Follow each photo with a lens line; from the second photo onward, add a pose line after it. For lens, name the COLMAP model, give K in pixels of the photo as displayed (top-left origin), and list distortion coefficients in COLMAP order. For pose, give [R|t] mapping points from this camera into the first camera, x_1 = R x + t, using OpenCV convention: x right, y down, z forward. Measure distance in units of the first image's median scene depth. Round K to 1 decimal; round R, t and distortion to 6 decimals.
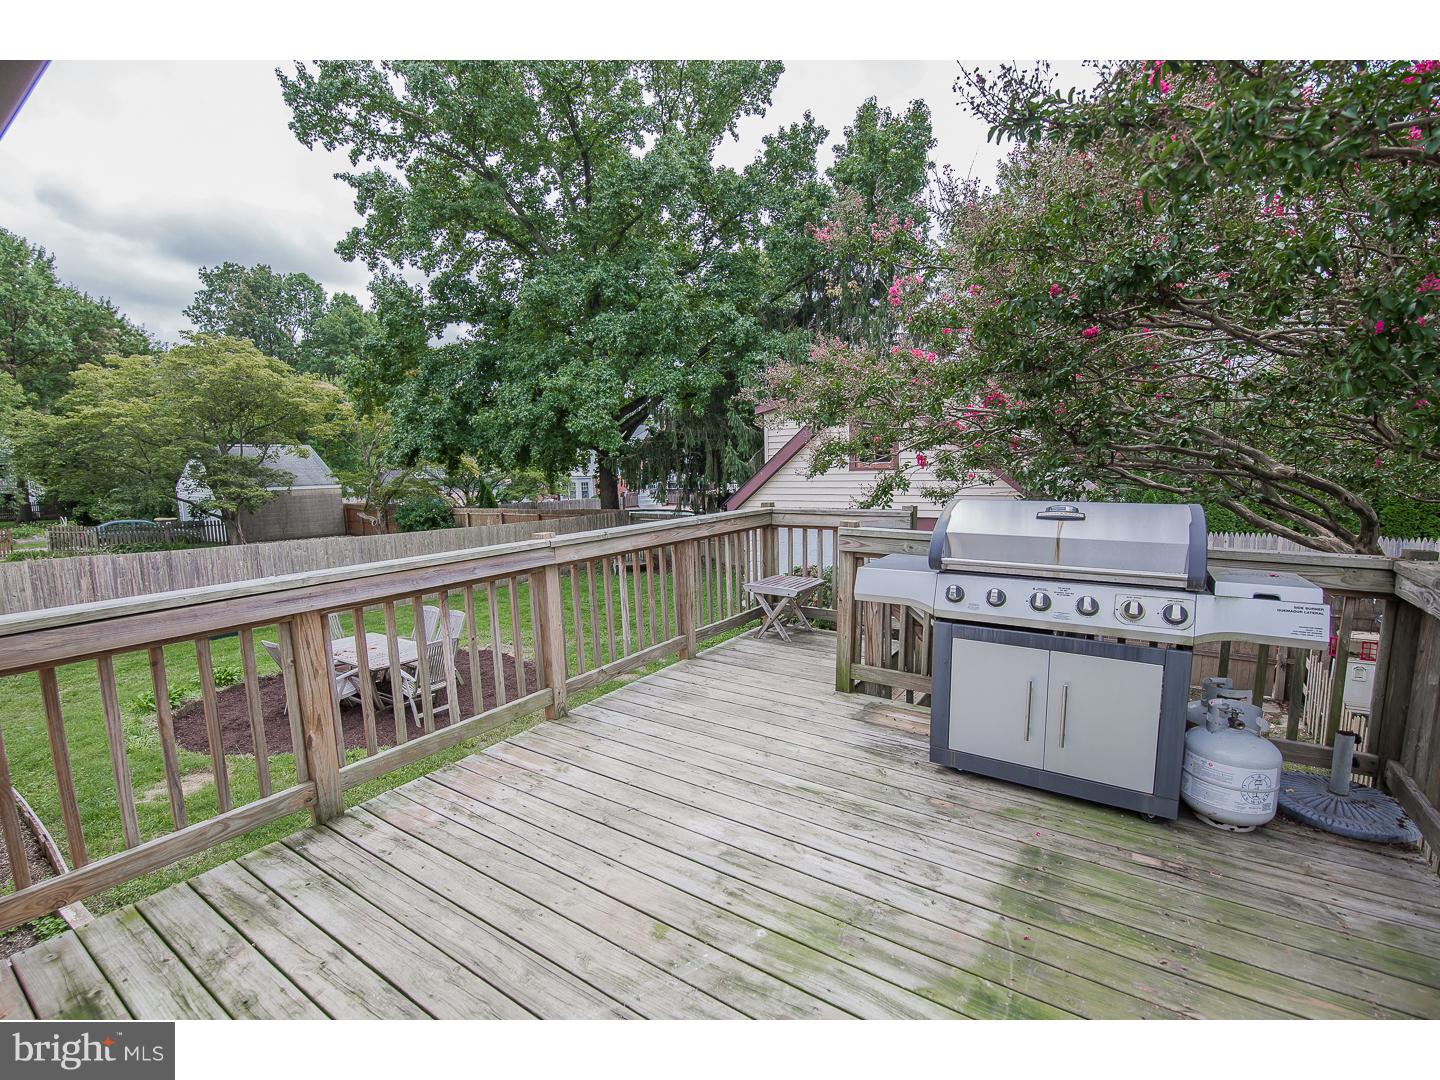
lens RADIAL K [[643.7, 0, 747.2], [0, 643.7, 534.2], [0, 0, 1]] dist [-0.001691, -0.008125]
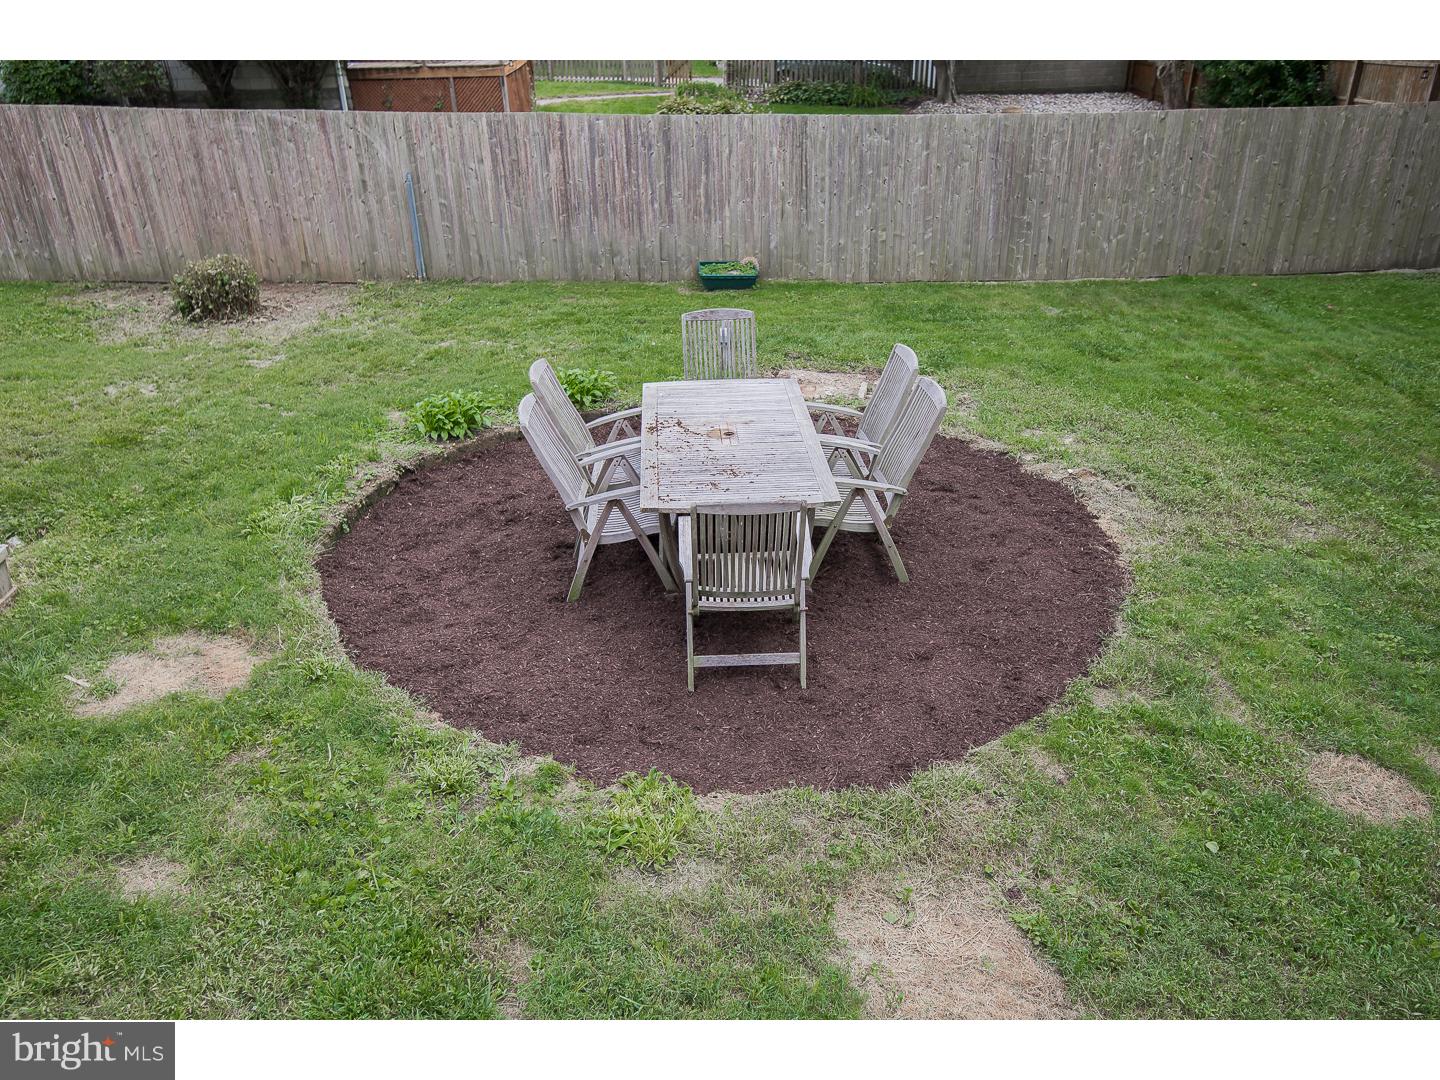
lens RADIAL K [[1134.6, 0, 720.0], [0, 1134.6, 540.0], [0, 0, 1]] dist [0.046397, 0.000599]
pose [[0.569421, 0.368544, -0.734803, -0.005064], [-0.078868, 0.914239, 0.397424, -0.015755], [0.818254, -0.168349, 0.549653, 0.197647]]
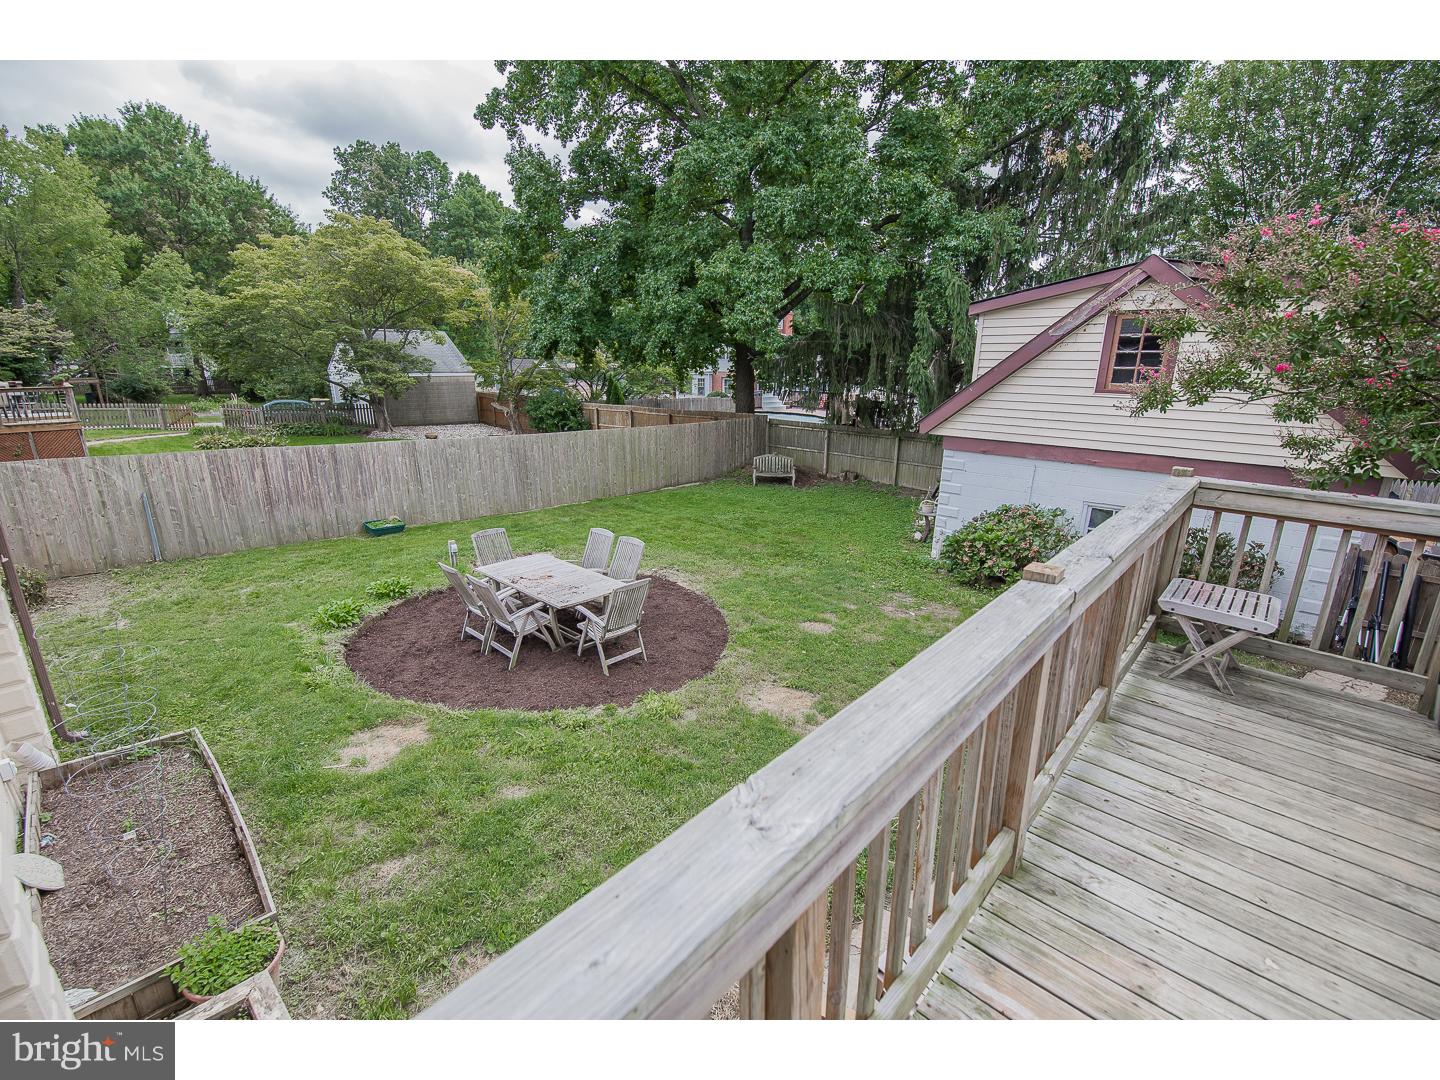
lens RADIAL K [[643.7, 0, 747.2], [0, 643.7, 534.2], [0, 0, 1]] dist [-0.001691, -0.008125]
pose [[0.986548, 0.075166, -0.145168, -0.058492], [-0.051897, 0.986091, 0.157896, -0.012170], [0.155017, -0.148238, 0.976727, 0.054534]]
